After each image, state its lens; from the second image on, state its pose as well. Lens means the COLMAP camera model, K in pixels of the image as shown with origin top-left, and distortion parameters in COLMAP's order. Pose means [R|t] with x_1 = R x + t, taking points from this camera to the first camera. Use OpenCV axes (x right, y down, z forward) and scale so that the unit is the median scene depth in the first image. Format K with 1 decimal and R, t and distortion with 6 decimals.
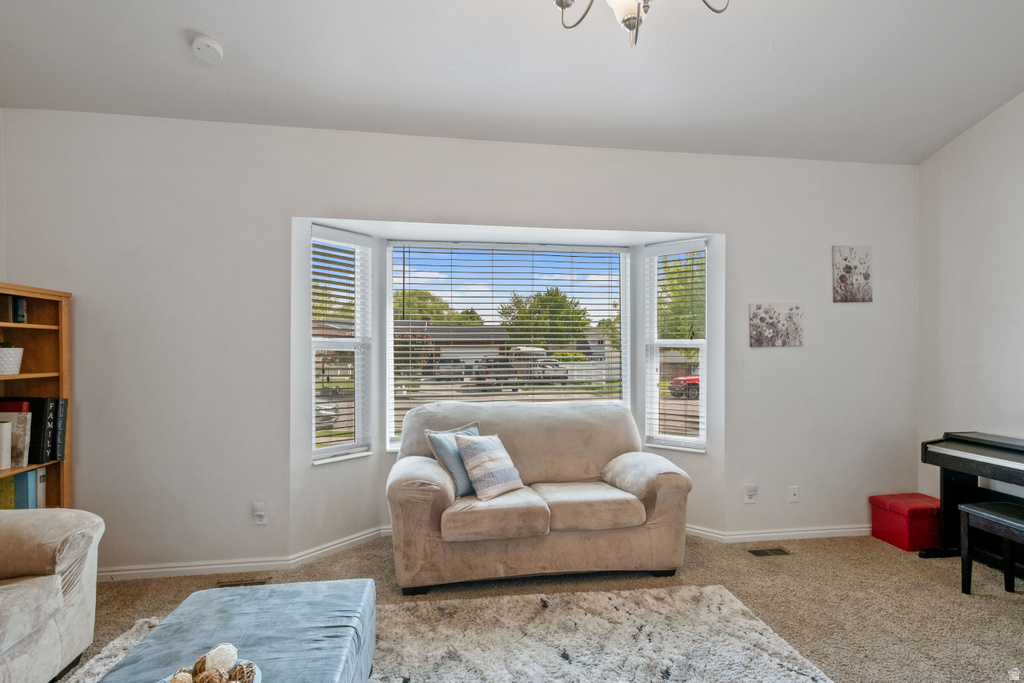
lens RADIAL K [[492.9, 0, 515.2], [0, 492.9, 351.3], [0, 0, 1]] dist [0.004598, 0.001770]
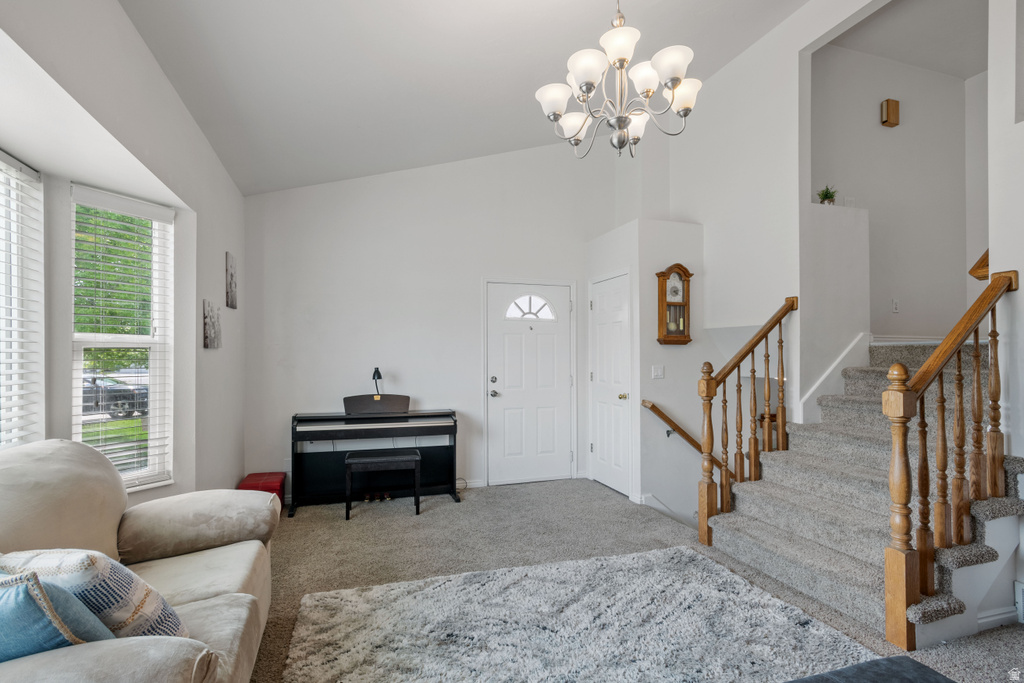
lens RADIAL K [[492.9, 0, 516.2], [0, 492.9, 348.3], [0, 0, 1]] dist [0.004598, 0.001770]
pose [[-0.167949, 0.017363, 0.985643, -0.637507], [0.006031, 0.999844, -0.016586, 0.011750], [-0.985777, 0.003158, -0.168027, 0.788191]]
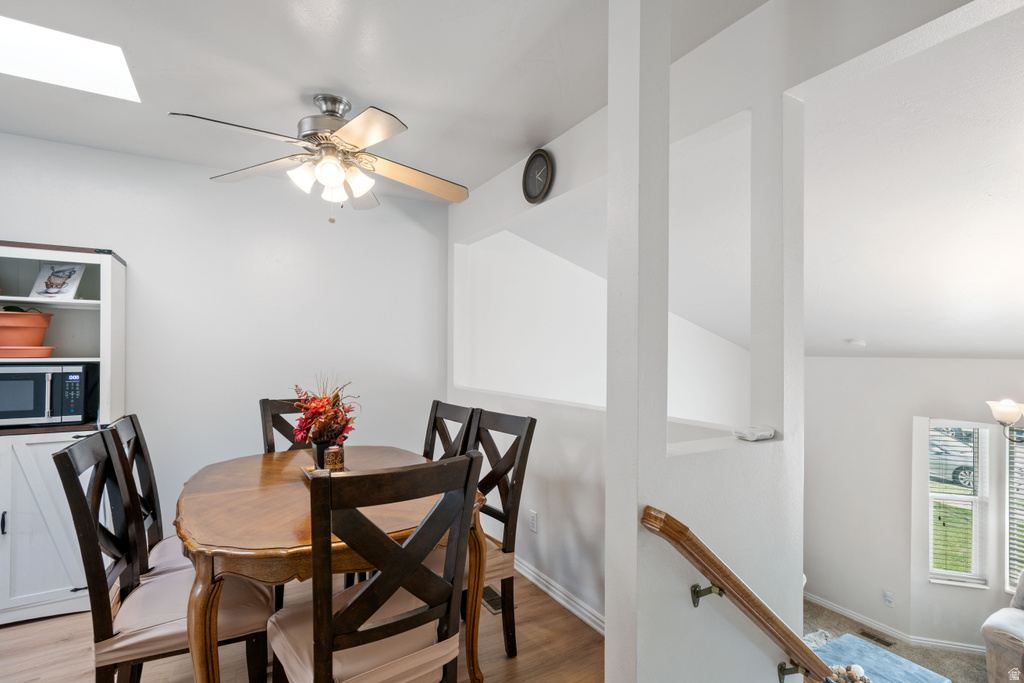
lens RADIAL K [[492.9, 0, 512.9], [0, 492.9, 346.9], [0, 0, 1]] dist [0.004598, 0.001770]
pose [[0.383127, 0.000029, -0.923696, 0.527104], [-0.011362, 0.999924, -0.004682, -0.492950], [0.923626, 0.012289, 0.383099, -0.796042]]
